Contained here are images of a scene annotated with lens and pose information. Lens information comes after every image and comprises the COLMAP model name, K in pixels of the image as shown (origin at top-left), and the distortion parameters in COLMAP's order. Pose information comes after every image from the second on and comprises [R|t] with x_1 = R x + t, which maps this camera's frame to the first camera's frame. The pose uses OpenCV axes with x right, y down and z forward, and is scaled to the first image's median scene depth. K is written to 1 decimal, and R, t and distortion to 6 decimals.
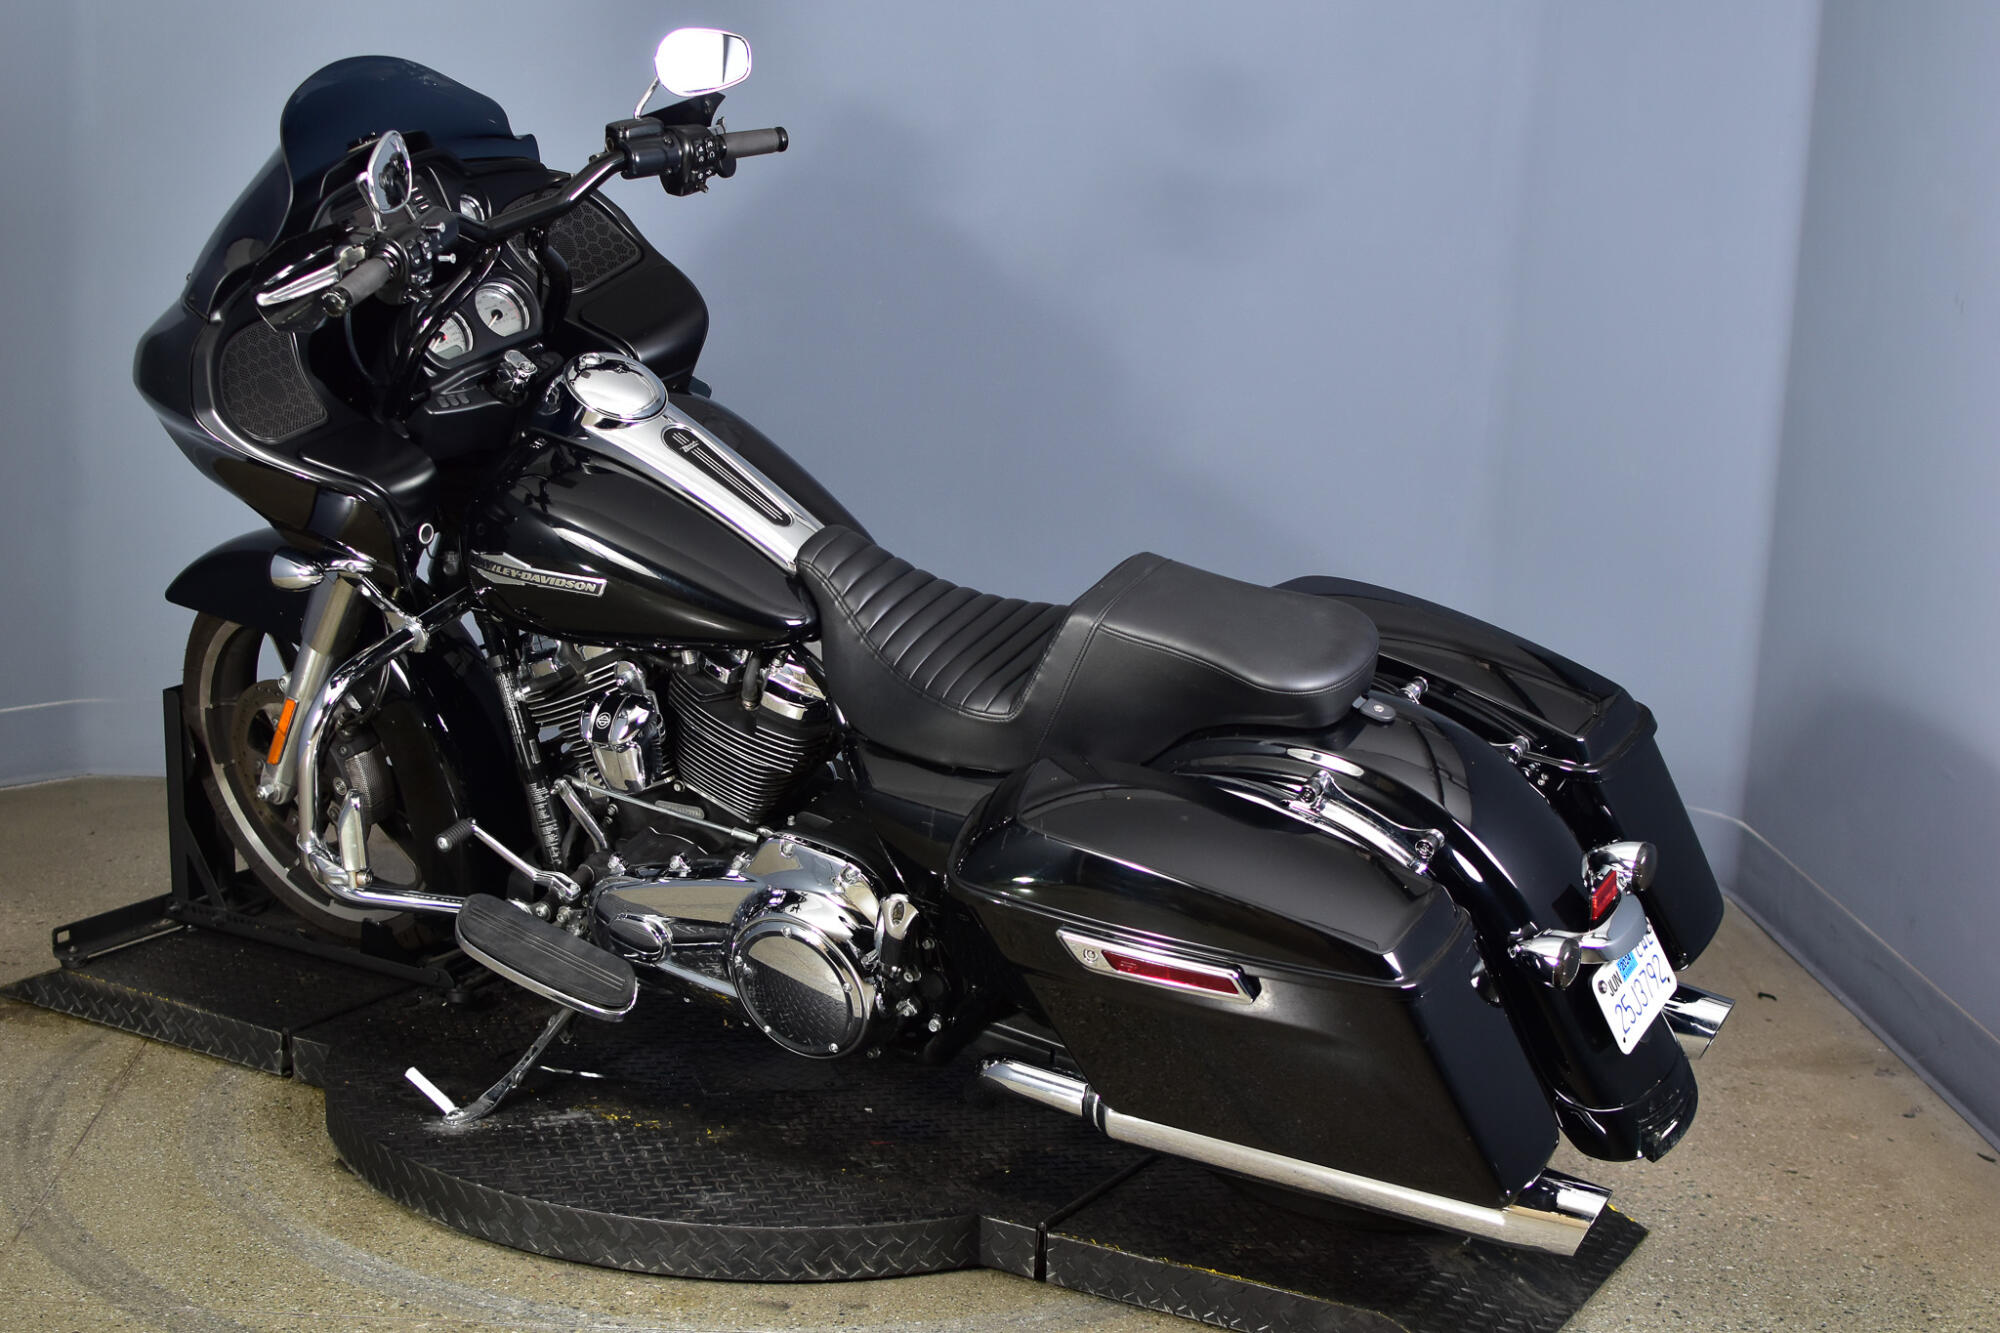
lens RADIAL K [[3005.8, 0, 1000.0], [0, 3005.8, 666.5], [0, 0, 1]] dist [-0.020615, -0.914000]
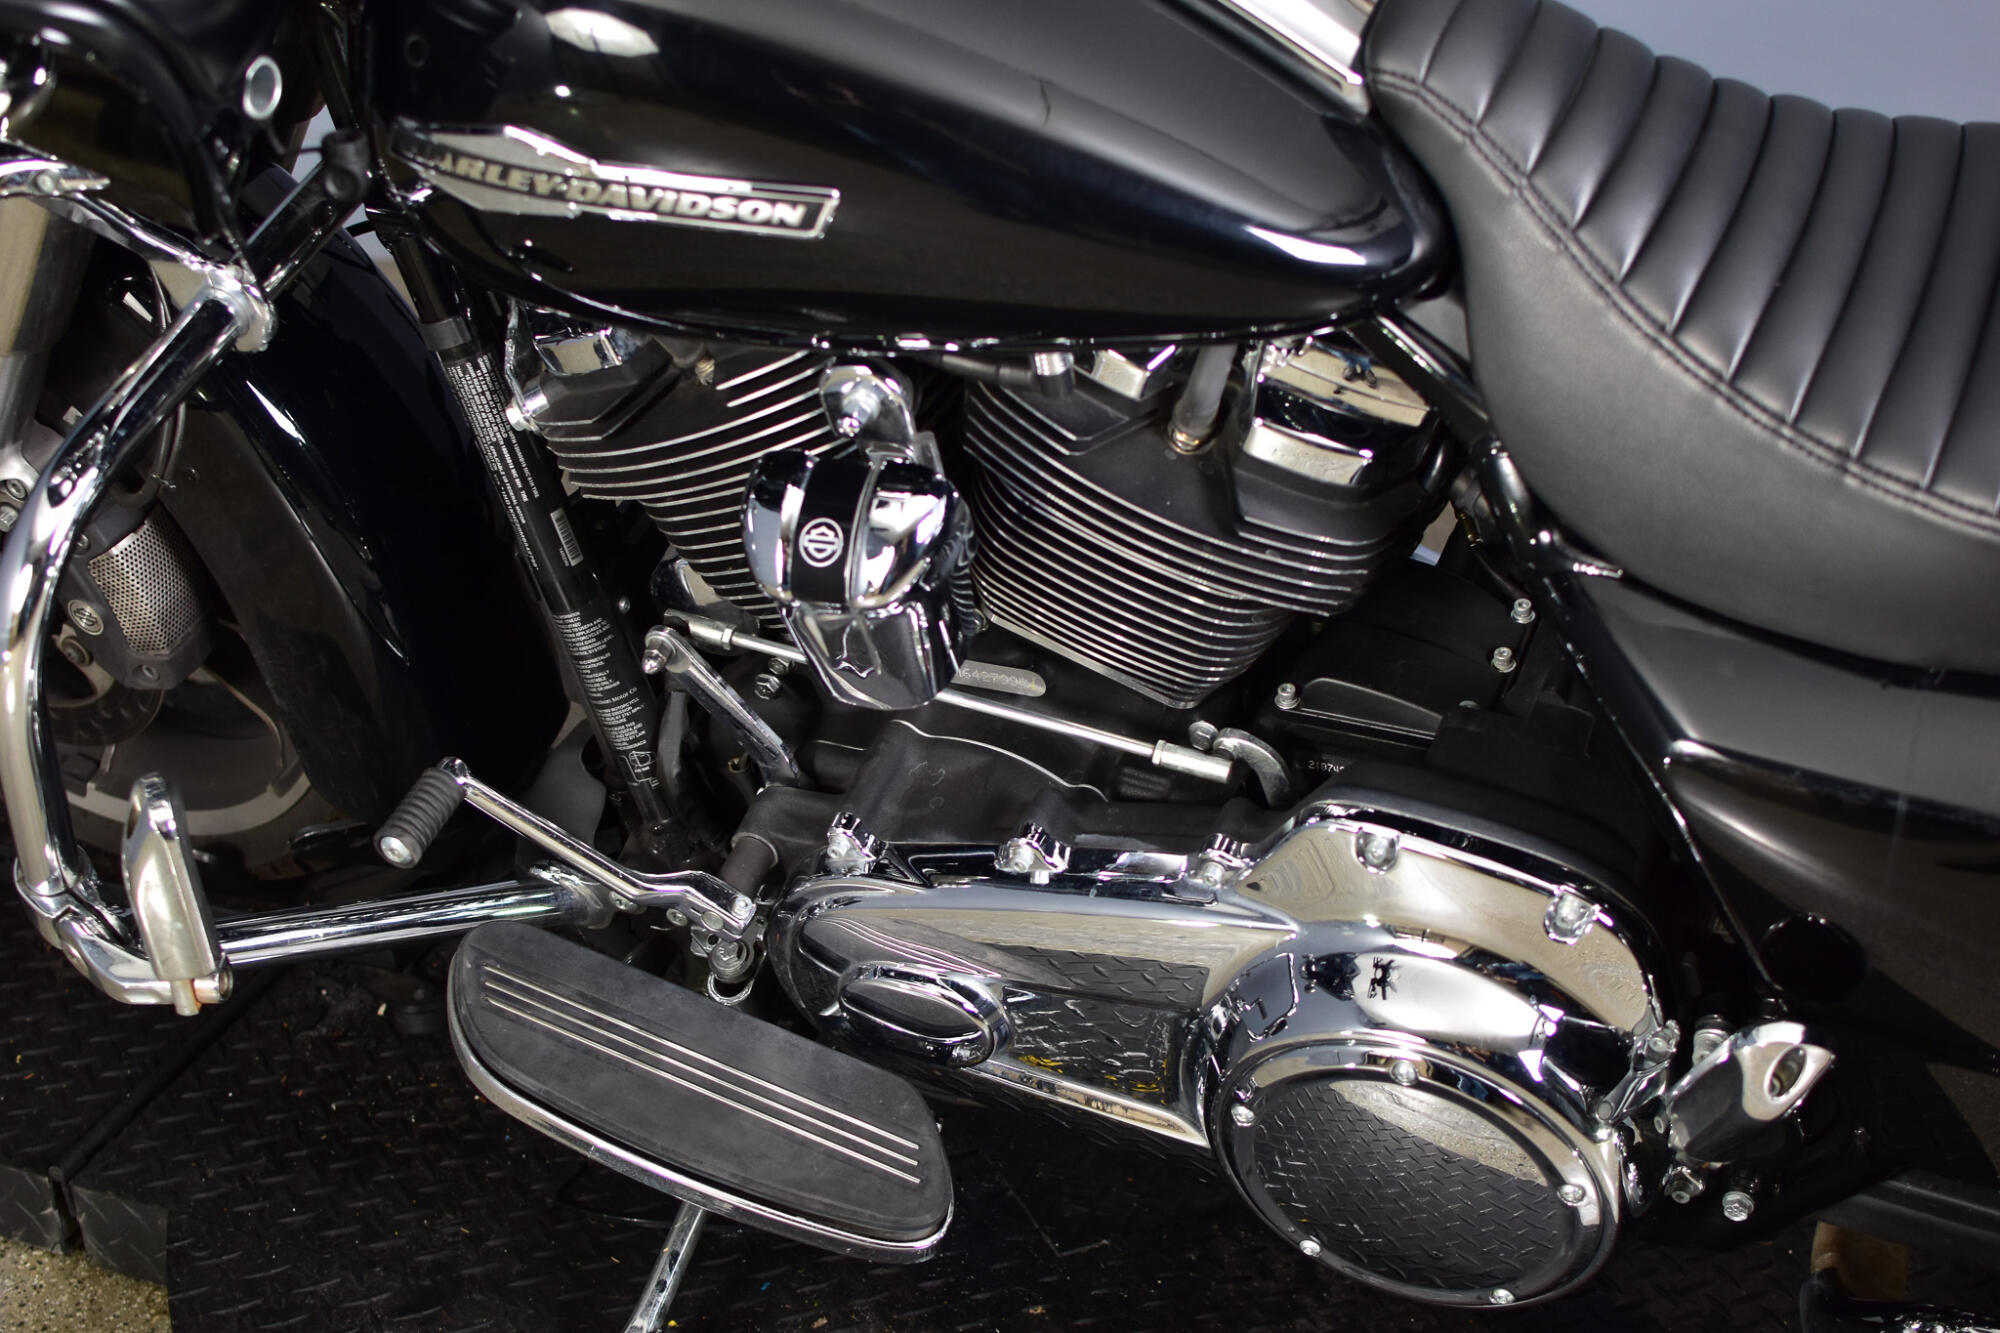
lens RADIAL K [[3171.2, 0, 1000.0], [0, 3171.2, 666.5], [0, 0, 1]] dist [-0.006151, -1.762232]
pose [[0.989902, -0.112288, 0.086522, -0.142542], [0.083936, 0.956153, 0.280582, -0.072250], [-0.114234, -0.270486, 0.955923, 0.613555]]
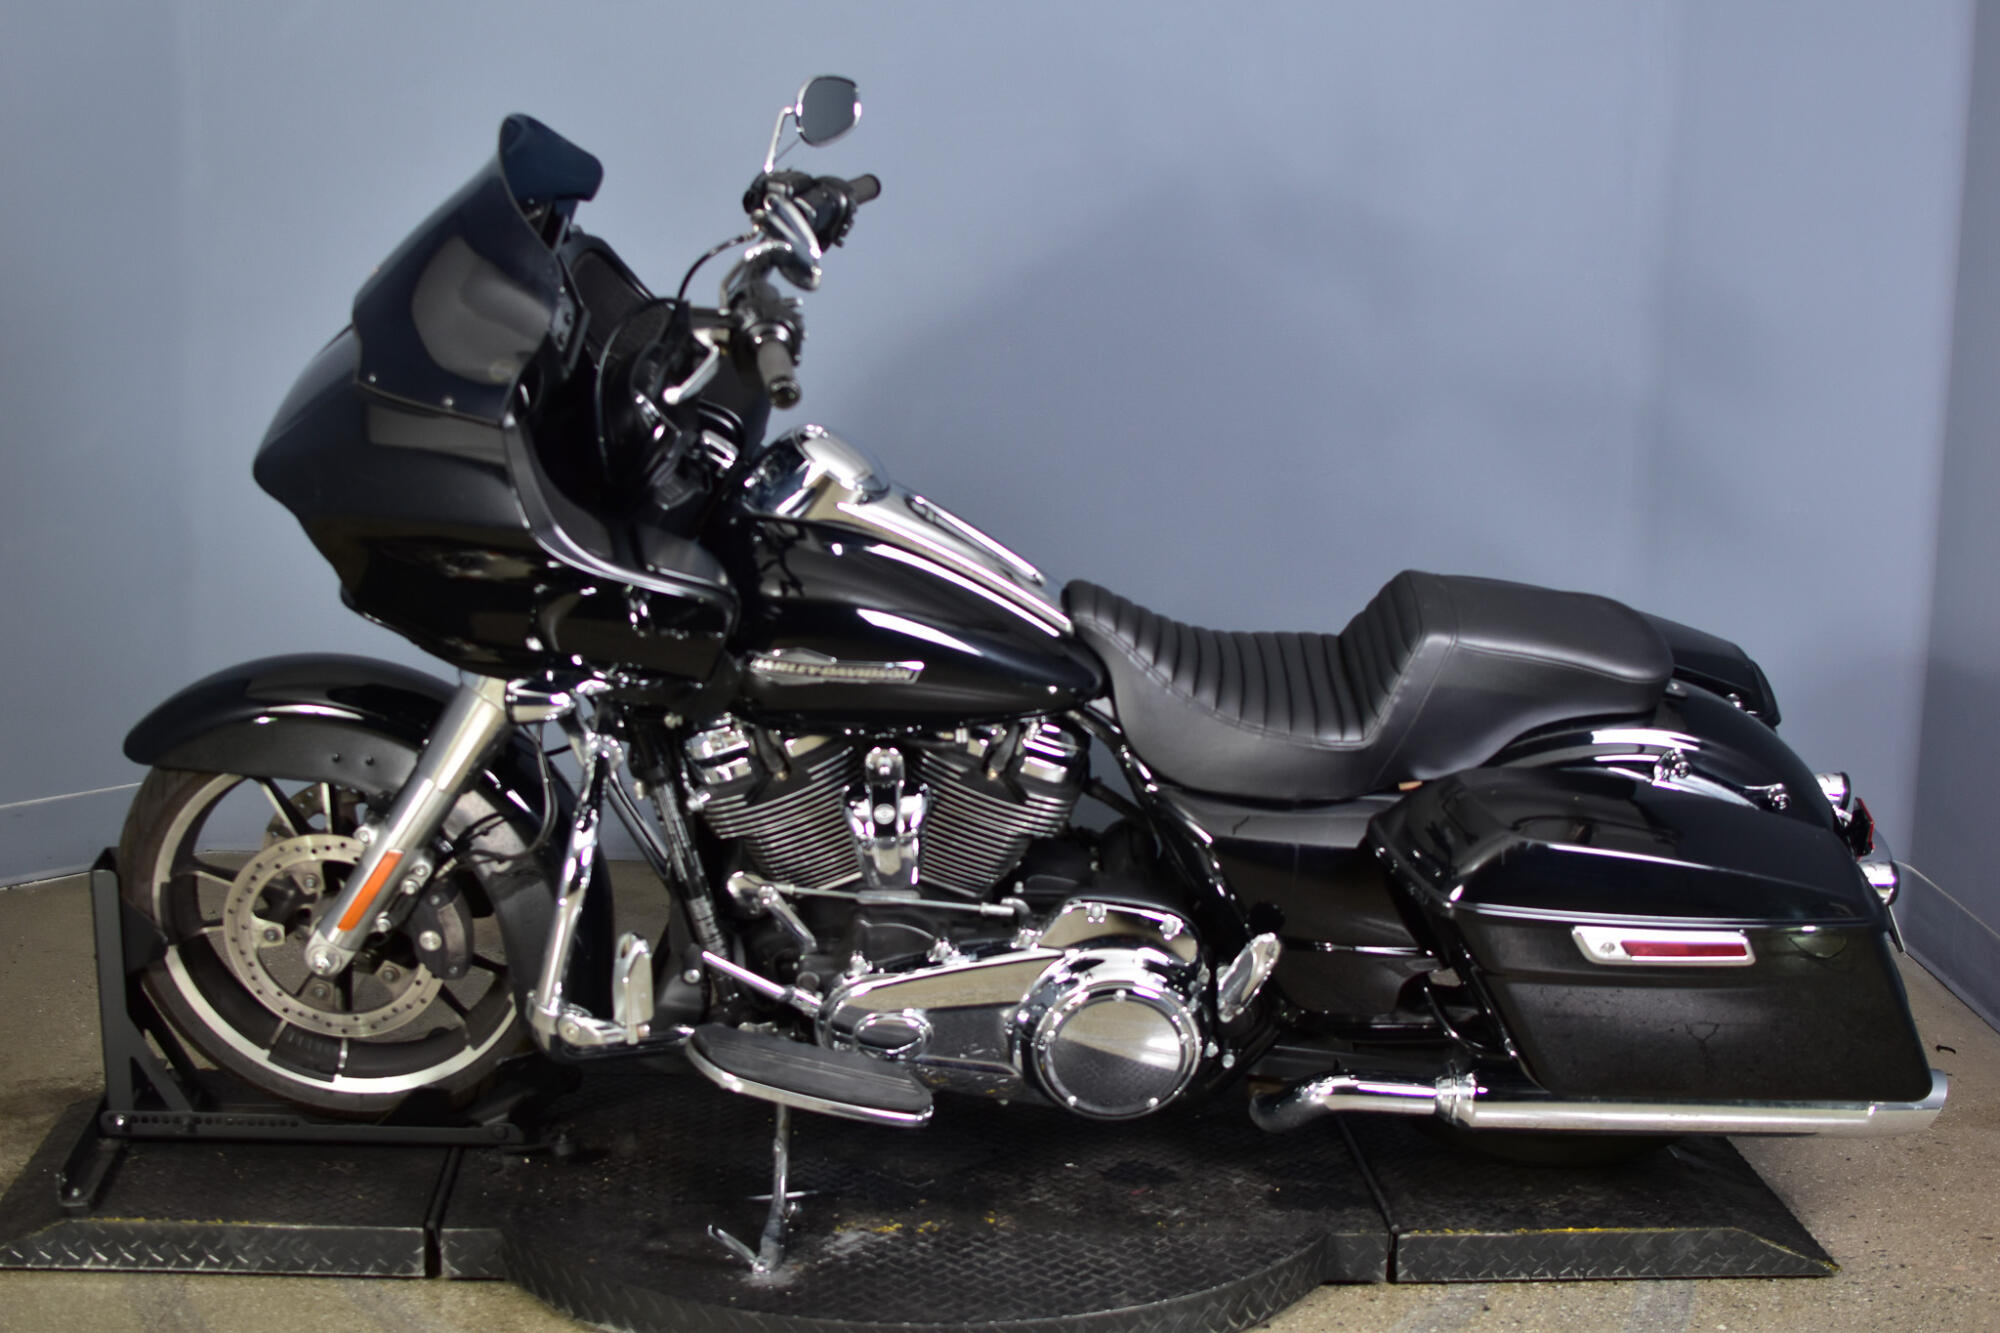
lens RADIAL K [[3005.8, 0, 1000.0], [0, 3005.8, 666.5], [0, 0, 1]] dist [-0.020615, -0.914000]
pose [[0.849347, -0.131840, 0.511104, -0.564420], [0.124825, 0.991007, 0.048200, -0.067075], [-0.512863, 0.022860, 0.858166, 0.170160]]
